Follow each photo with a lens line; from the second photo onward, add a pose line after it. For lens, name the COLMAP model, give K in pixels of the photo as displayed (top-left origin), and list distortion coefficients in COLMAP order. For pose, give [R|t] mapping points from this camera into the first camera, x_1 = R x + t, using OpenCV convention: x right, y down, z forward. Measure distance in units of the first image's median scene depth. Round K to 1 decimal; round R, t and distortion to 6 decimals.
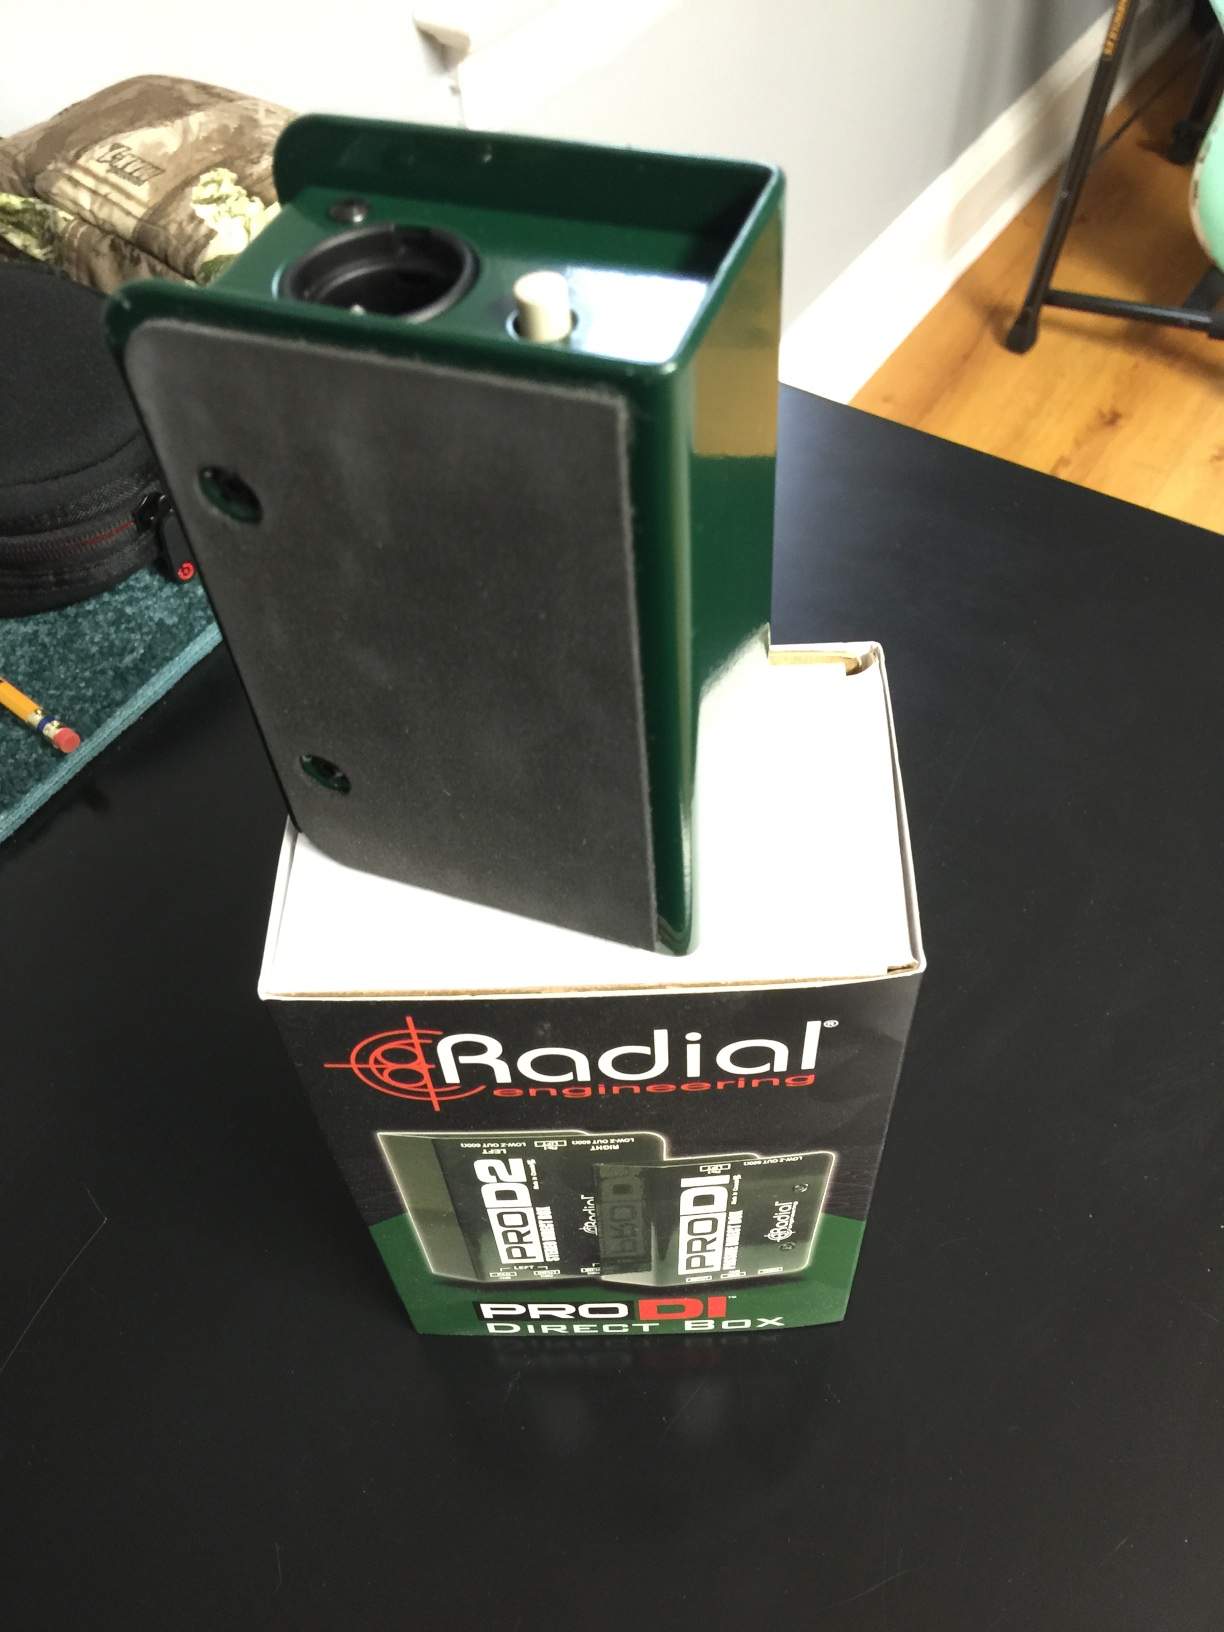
lens RADIAL K [[1380.9, 0, 610.6], [0, 1380.9, 740.4], [0, 0, 1]] dist [0.051917, -0.072070]
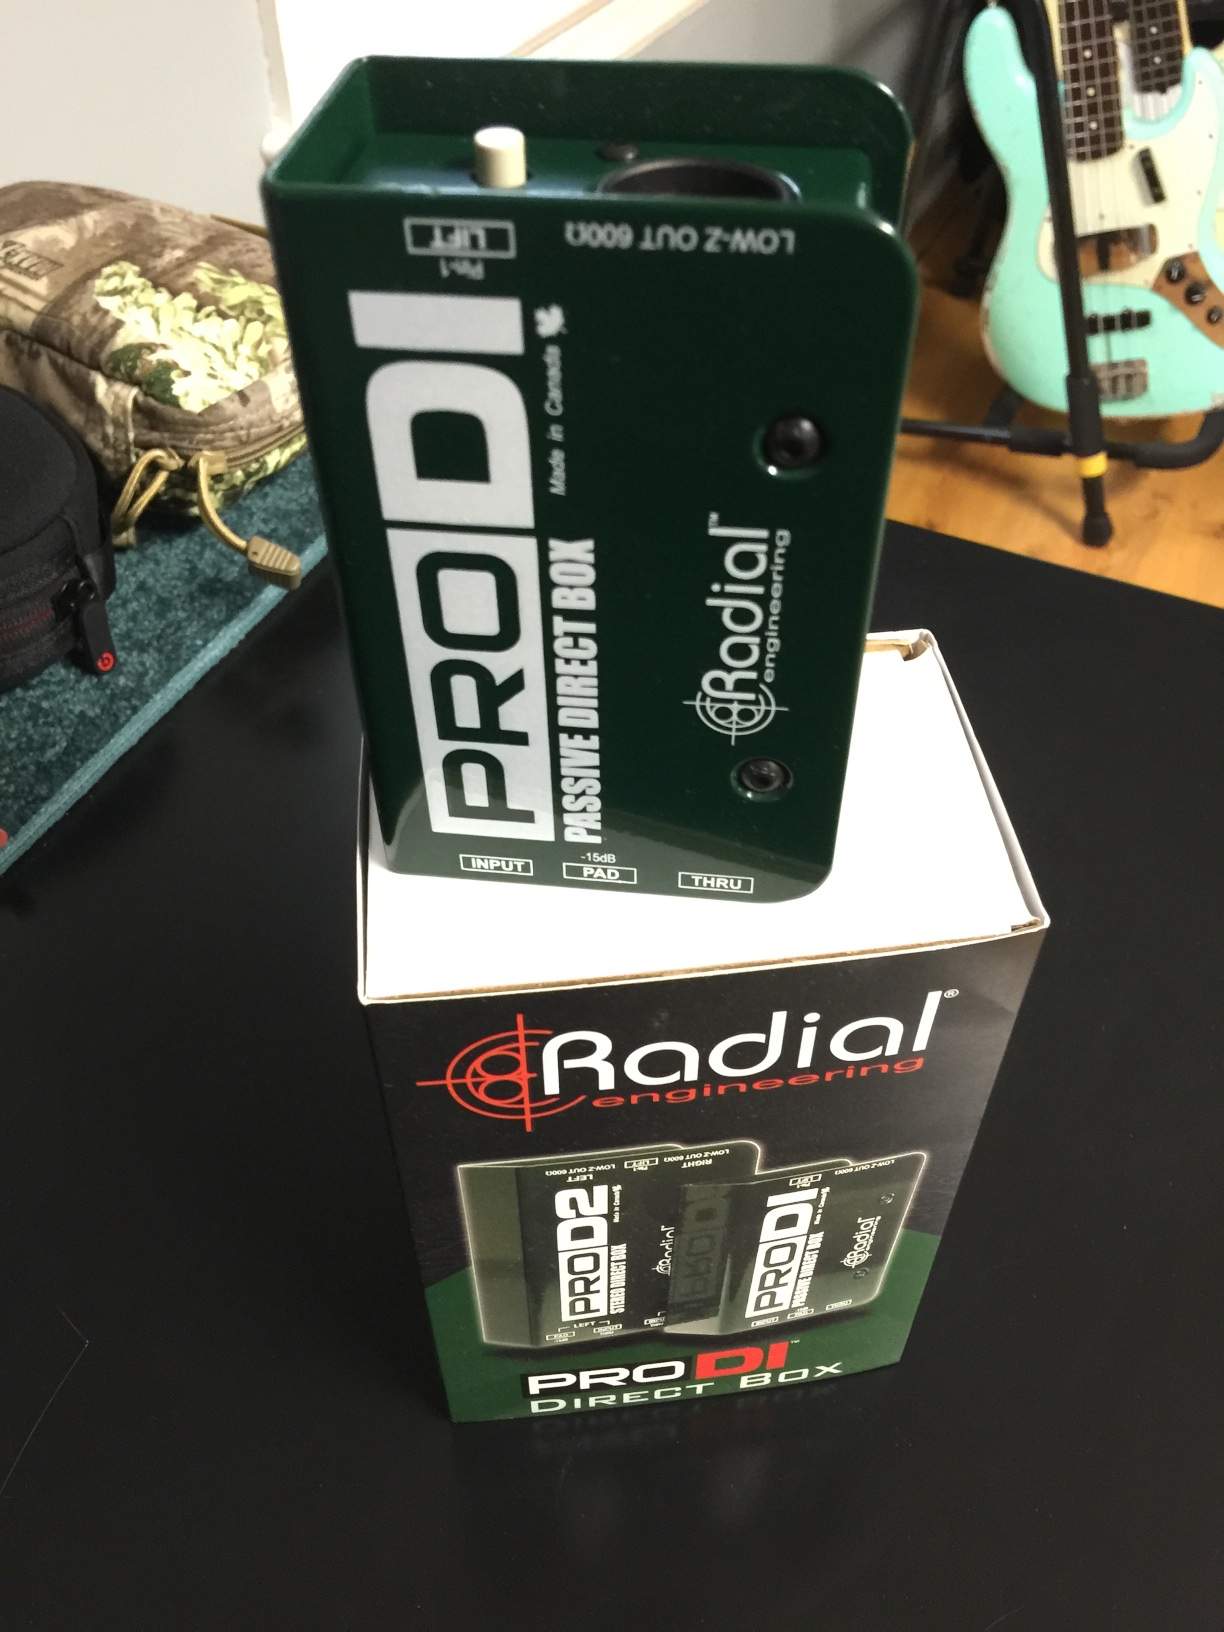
lens RADIAL K [[1380.9, 0, 537.7], [0, 1380.9, 776.4], [0, 0, 1]] dist [0.051917, -0.072070]
pose [[0.993247, -0.054783, 0.102270, -0.160496], [0.064062, 0.993900, -0.089771, 0.090025], [-0.096728, 0.095716, 0.990698, 0.039369]]
